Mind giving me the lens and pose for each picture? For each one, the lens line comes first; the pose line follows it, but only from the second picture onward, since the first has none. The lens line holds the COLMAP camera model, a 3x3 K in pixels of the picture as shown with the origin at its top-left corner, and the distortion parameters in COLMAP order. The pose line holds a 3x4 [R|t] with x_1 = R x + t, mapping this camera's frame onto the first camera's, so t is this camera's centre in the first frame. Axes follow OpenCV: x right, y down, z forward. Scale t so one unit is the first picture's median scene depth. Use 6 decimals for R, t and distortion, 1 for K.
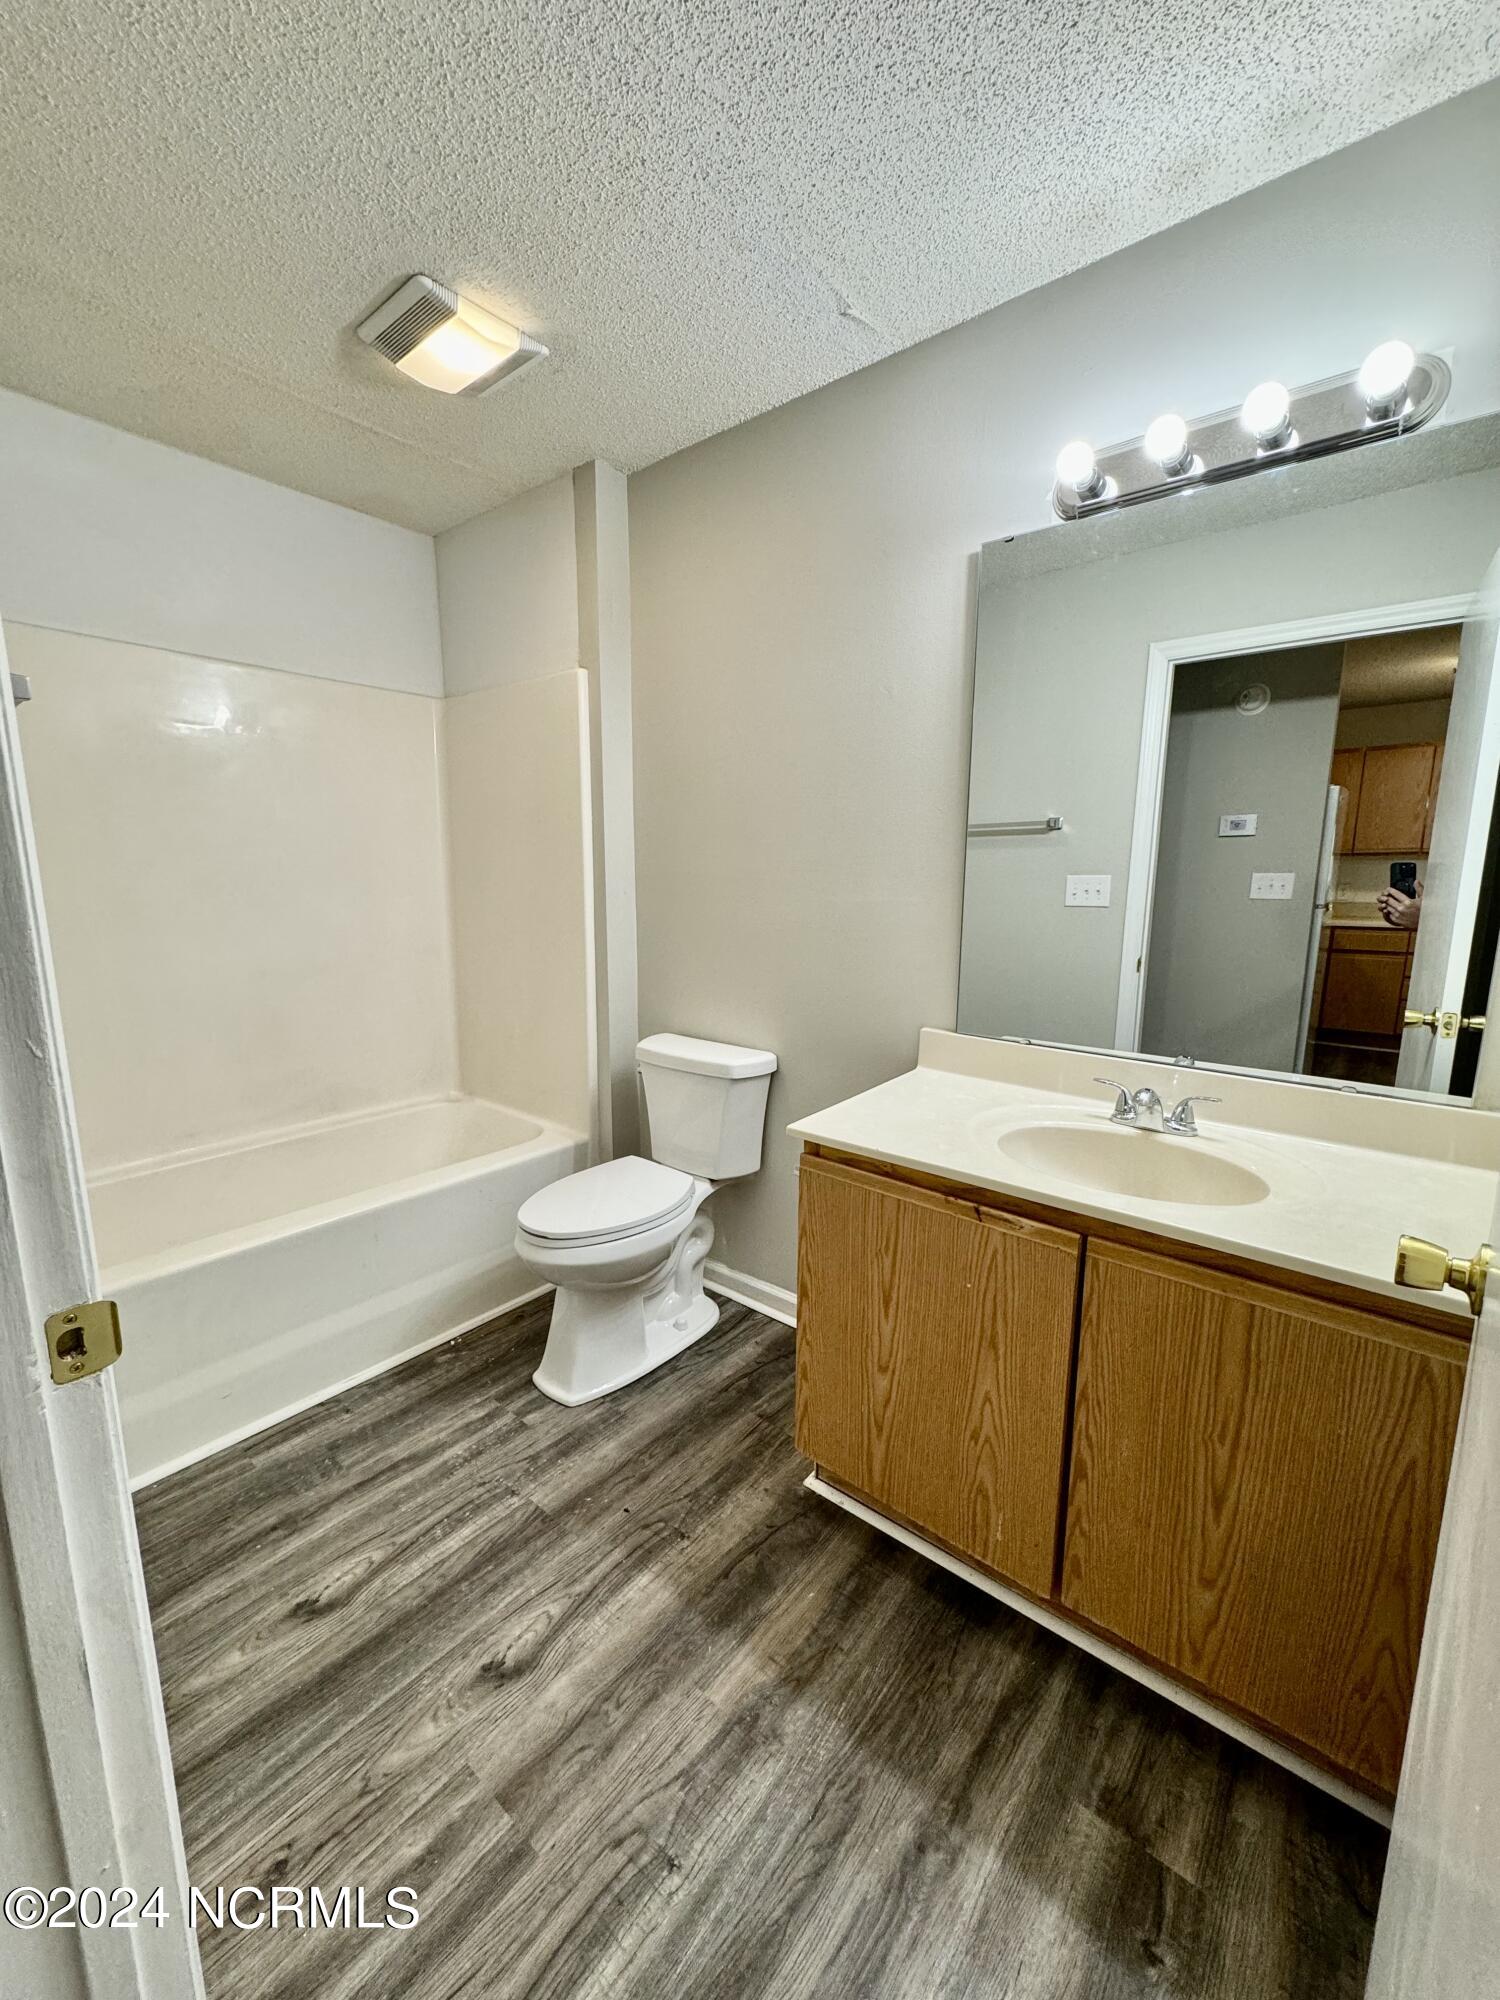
lens RADIAL K [[796.3, 0, 754.1], [0, 796.3, 999.4], [0, 0, 1]] dist [-0.001256, 0.000505]
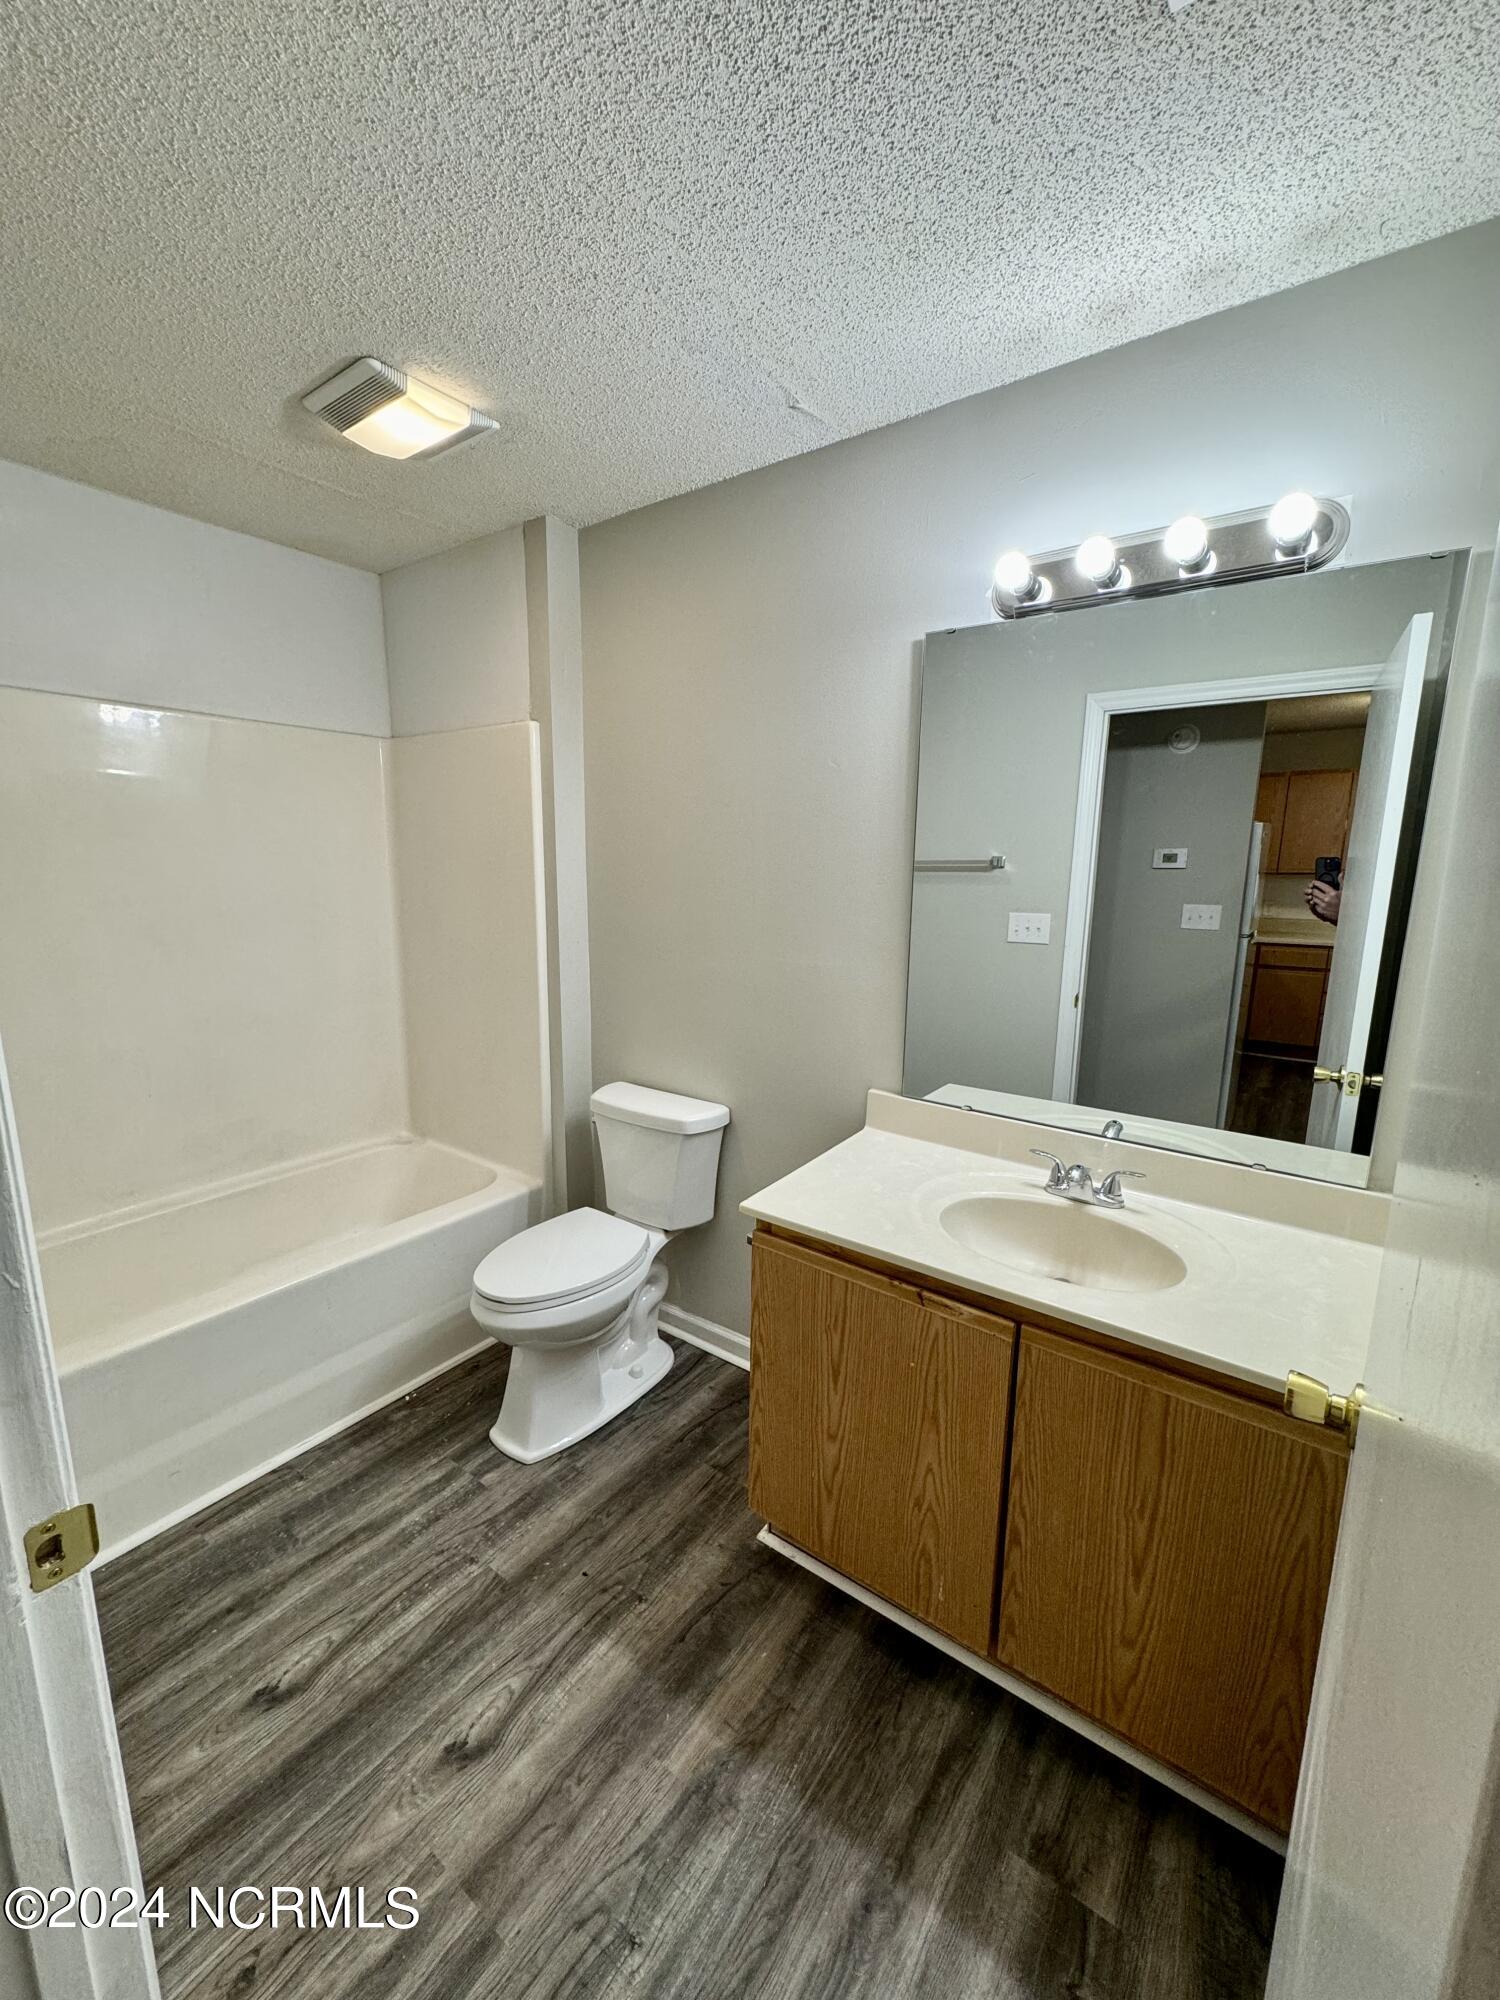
lens RADIAL K [[796.3, 0, 754.1], [0, 796.3, 999.4], [0, 0, 1]] dist [-0.001256, 0.000505]
pose [[0.998164, -0.003821, 0.060441, -0.002003], [0.003114, 0.999926, 0.011791, -0.134289], [-0.060482, -0.011581, 0.998102, -0.036080]]
